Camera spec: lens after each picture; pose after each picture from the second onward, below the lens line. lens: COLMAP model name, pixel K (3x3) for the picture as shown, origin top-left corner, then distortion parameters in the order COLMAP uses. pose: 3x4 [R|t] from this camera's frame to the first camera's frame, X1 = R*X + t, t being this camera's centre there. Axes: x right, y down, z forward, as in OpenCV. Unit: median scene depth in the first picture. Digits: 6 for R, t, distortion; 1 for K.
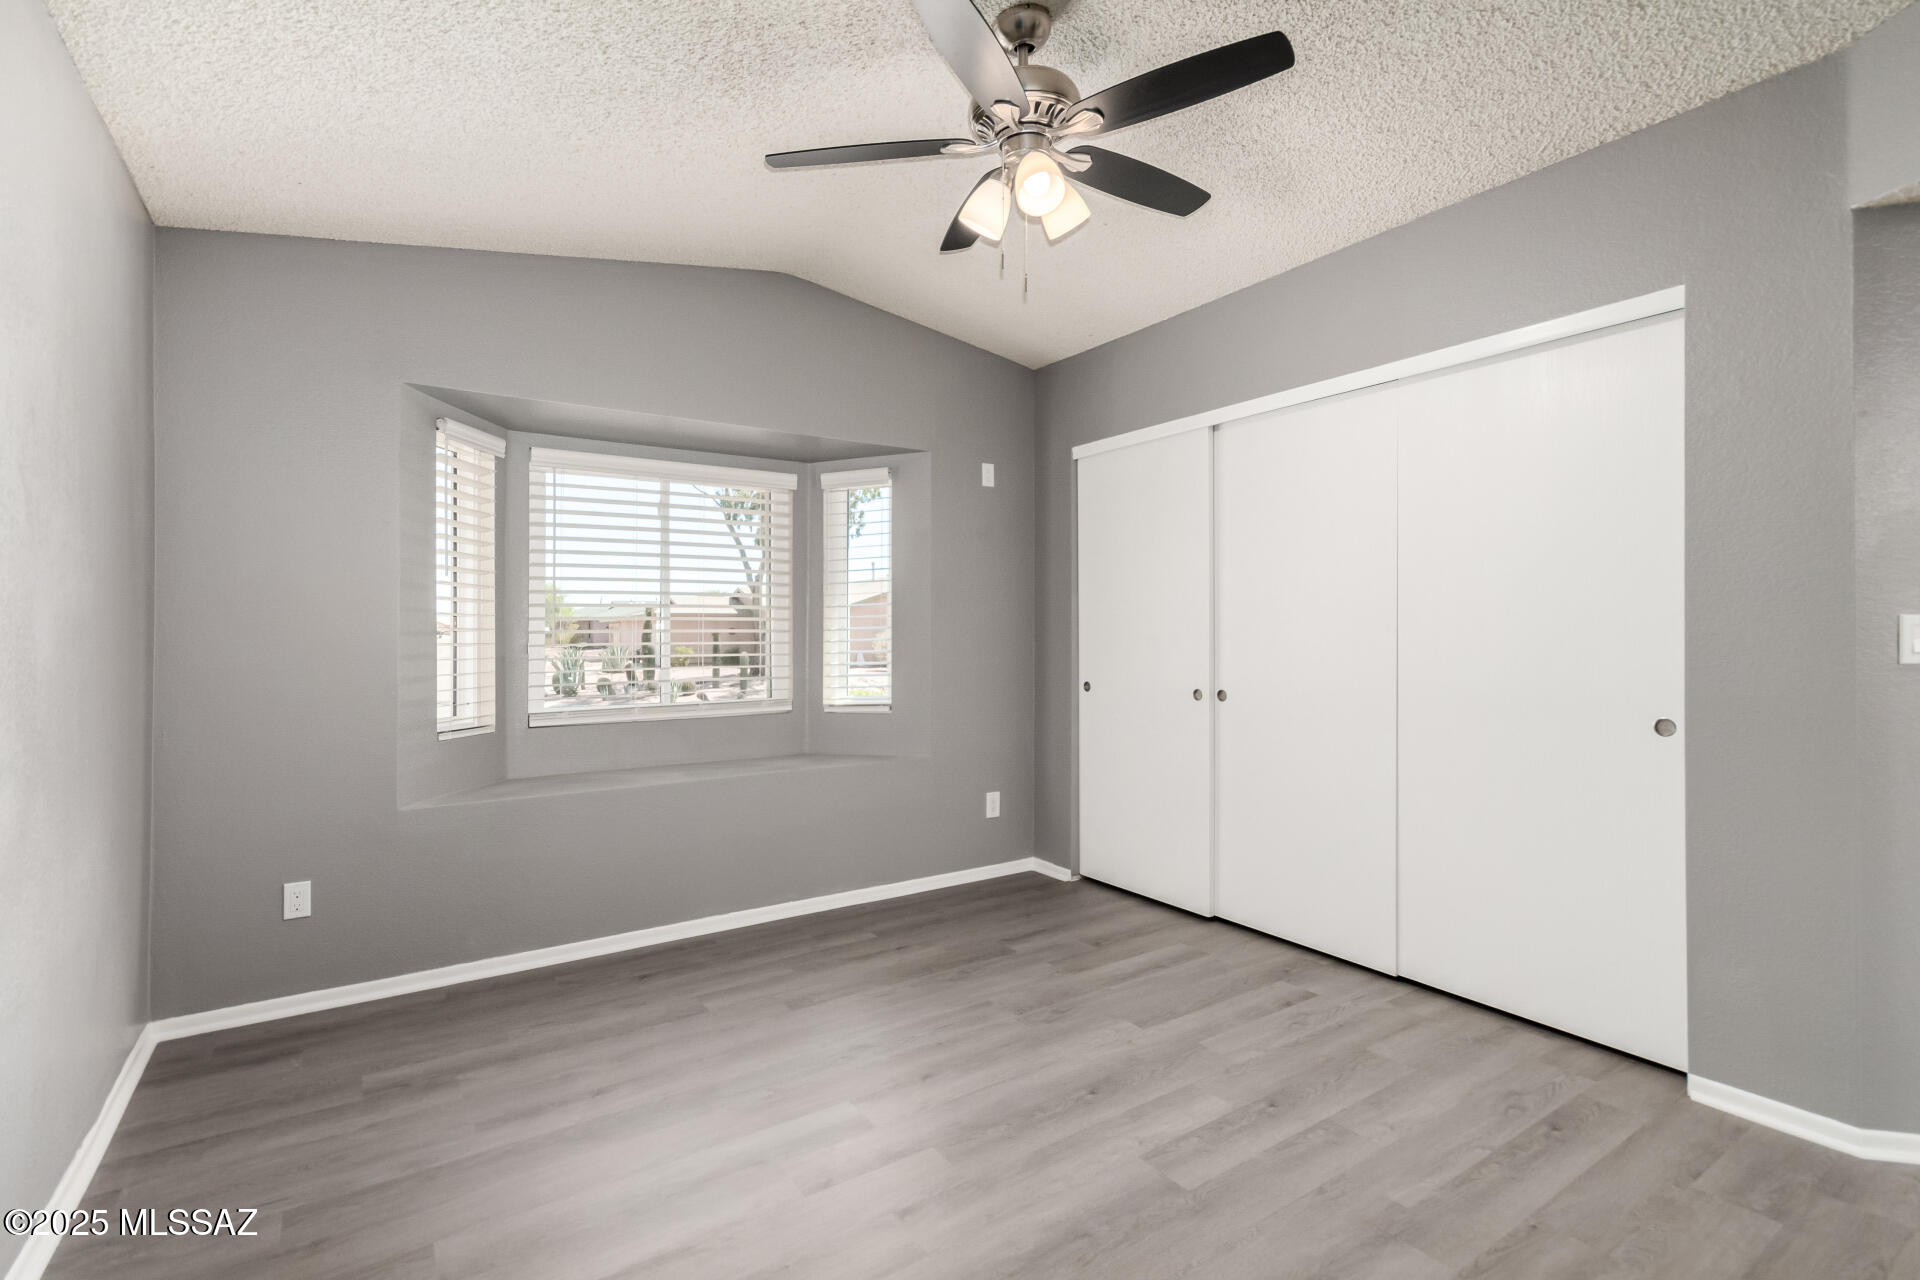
lens RADIAL K [[893.9, 0, 960.5], [0, 893.9, 628.7], [0, 0, 1]] dist [0.001872, 0.001192]
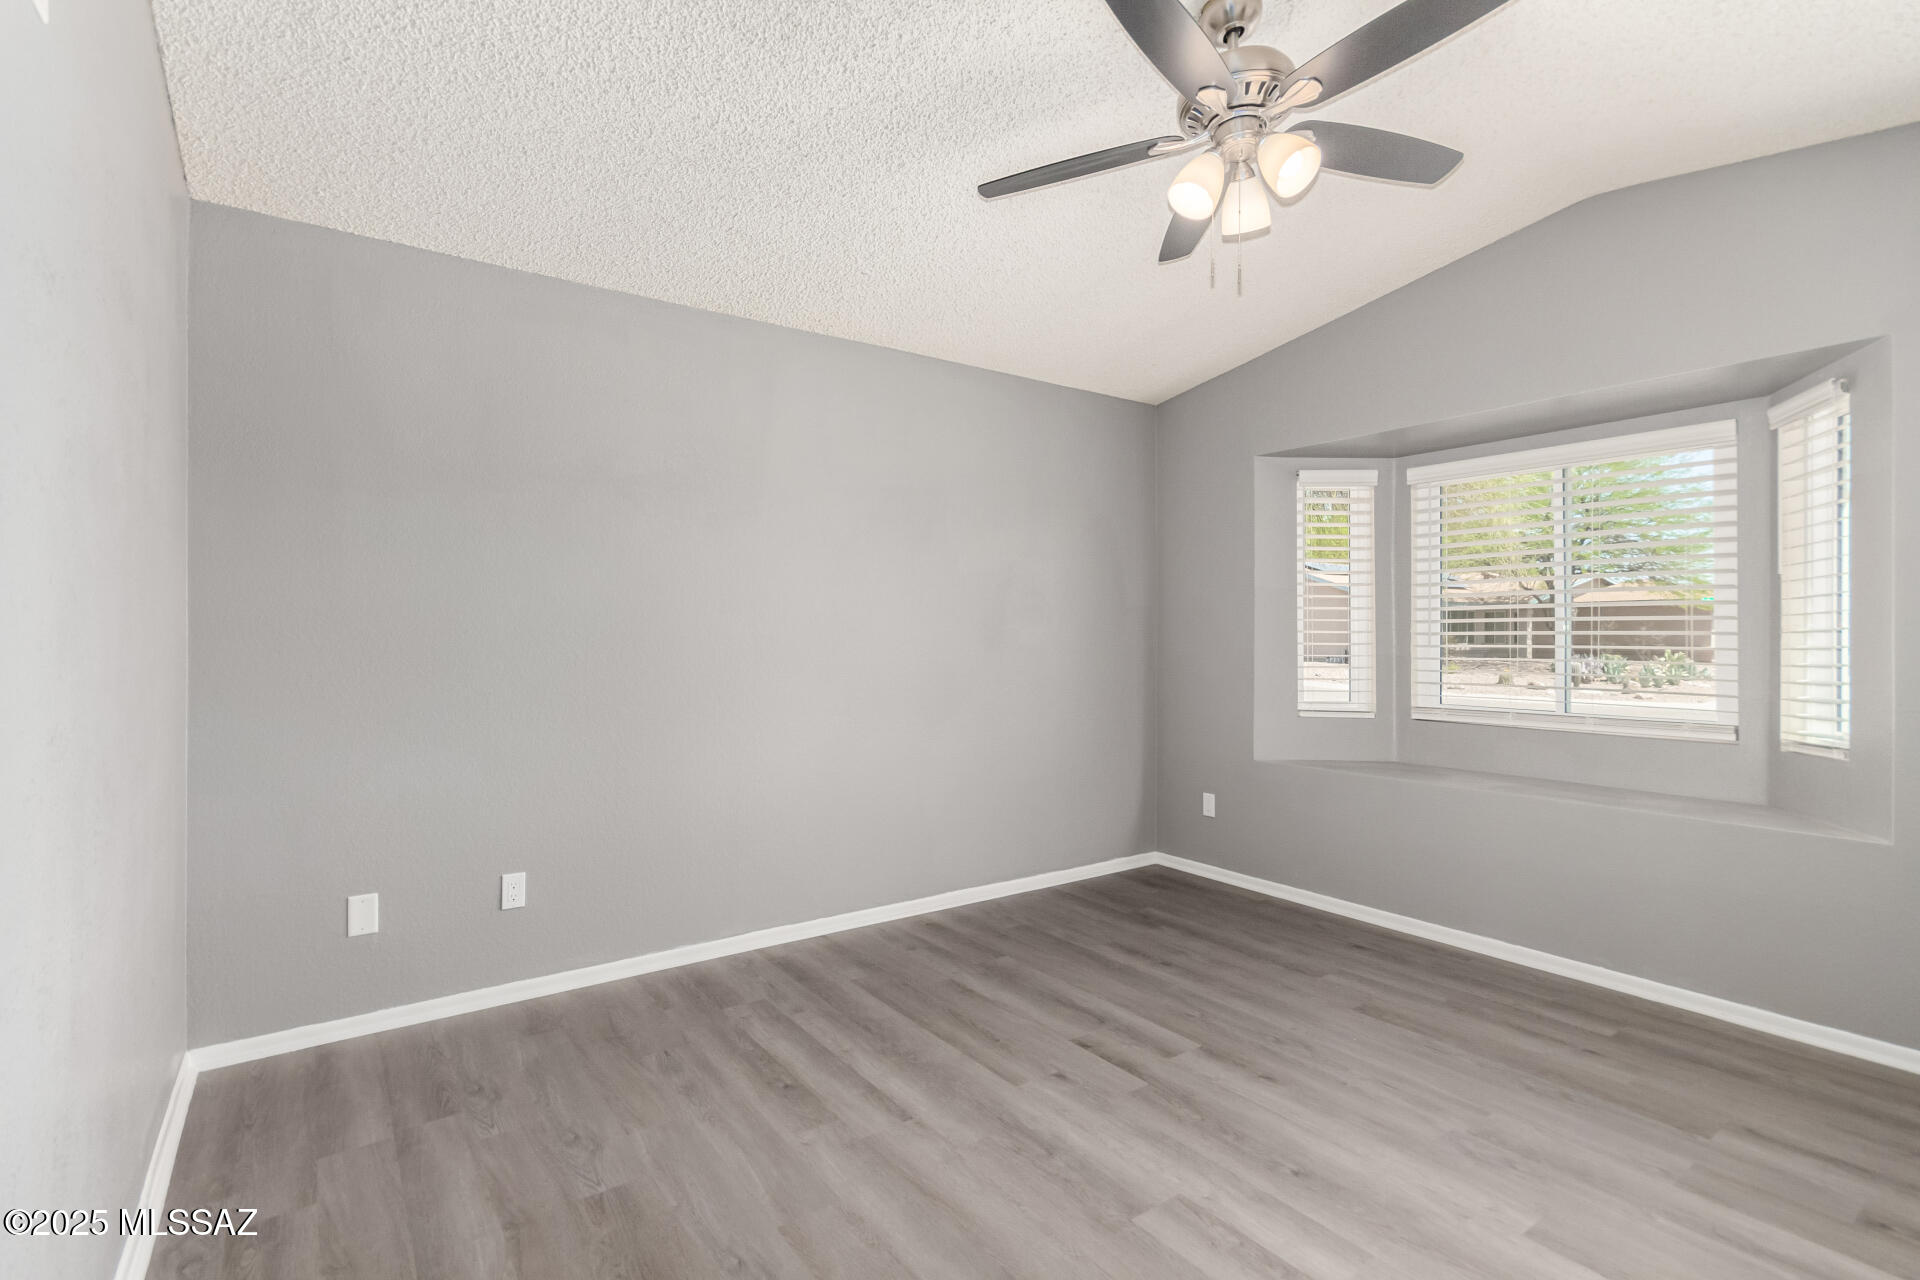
lens RADIAL K [[893.9, 0, 959.7], [0, 893.9, 638.3], [0, 0, 1]] dist [0.001872, 0.001192]
pose [[0.026003, 0.010166, -0.999610, 0.721226], [0.002381, 0.999945, 0.010231, -0.003248], [0.999659, -0.002646, 0.025977, 0.475659]]
